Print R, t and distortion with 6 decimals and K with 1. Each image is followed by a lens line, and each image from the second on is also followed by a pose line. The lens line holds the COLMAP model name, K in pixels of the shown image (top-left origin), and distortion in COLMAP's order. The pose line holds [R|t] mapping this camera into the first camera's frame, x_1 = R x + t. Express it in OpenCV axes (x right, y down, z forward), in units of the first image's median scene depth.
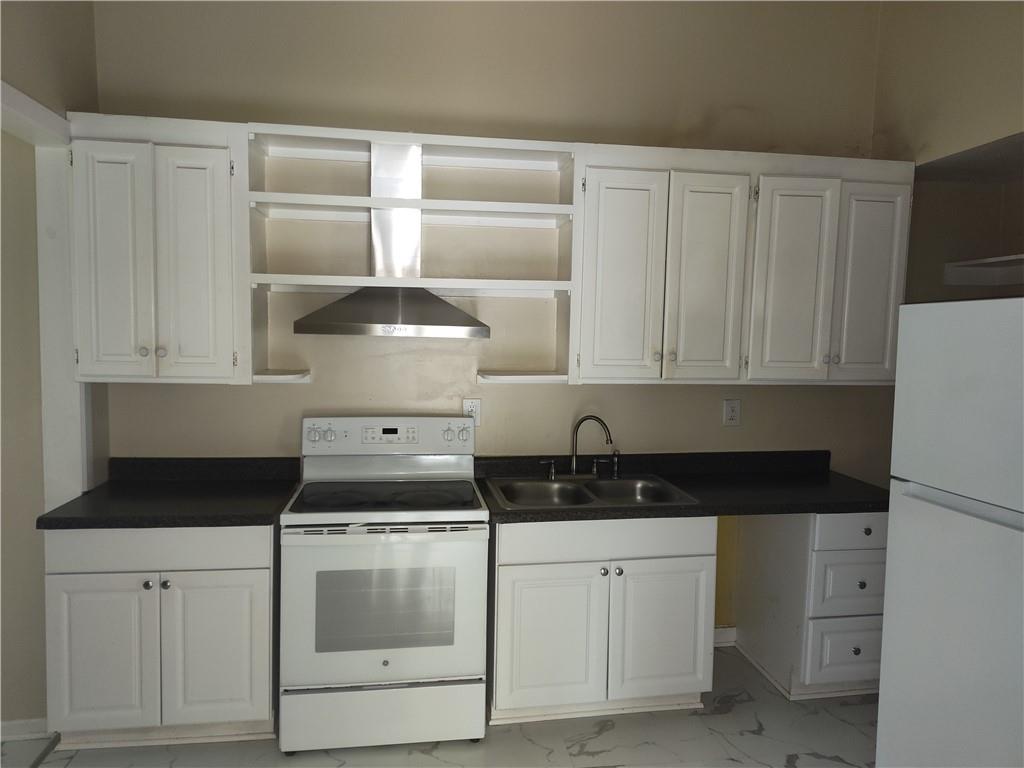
lens RADIAL K [[686.1, 0, 498.3], [0, 686.1, 386.5], [0, 0, 1]] dist [0.070095, -0.058943]
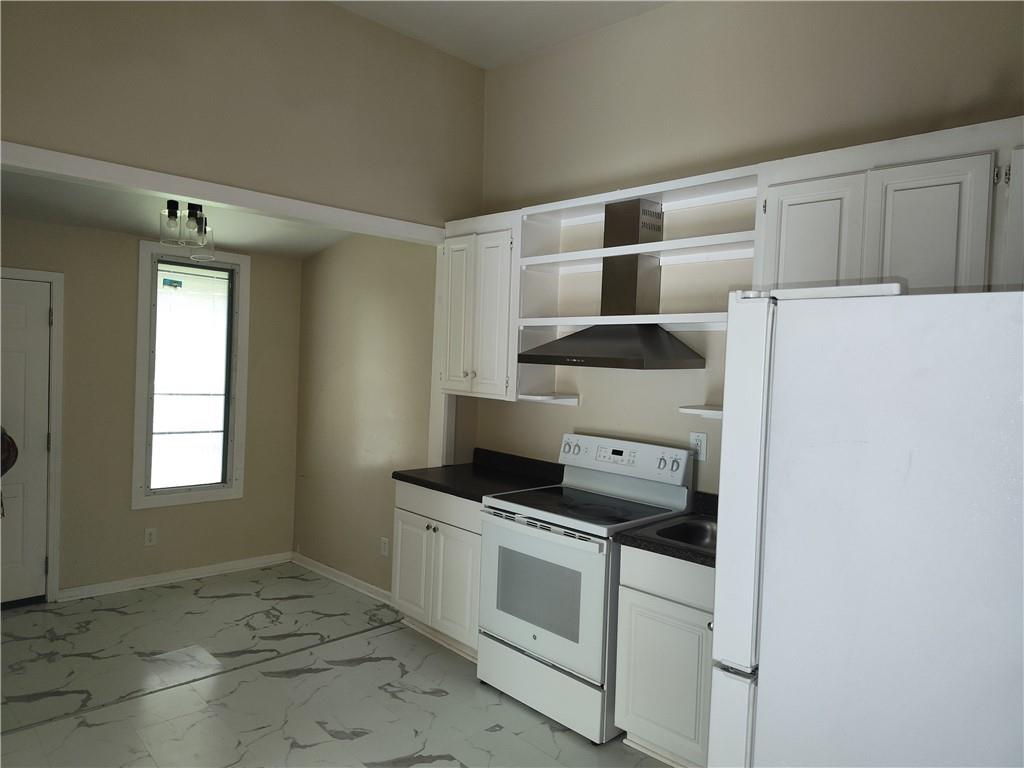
lens RADIAL K [[686.1, 0, 498.3], [0, 686.1, 386.5], [0, 0, 1]] dist [0.070095, -0.058943]
pose [[0.588419, 0.039025, -0.807614, 0.693089], [-0.091030, 0.995682, -0.018211, -0.004447], [0.803415, 0.084233, 0.589431, 0.195598]]
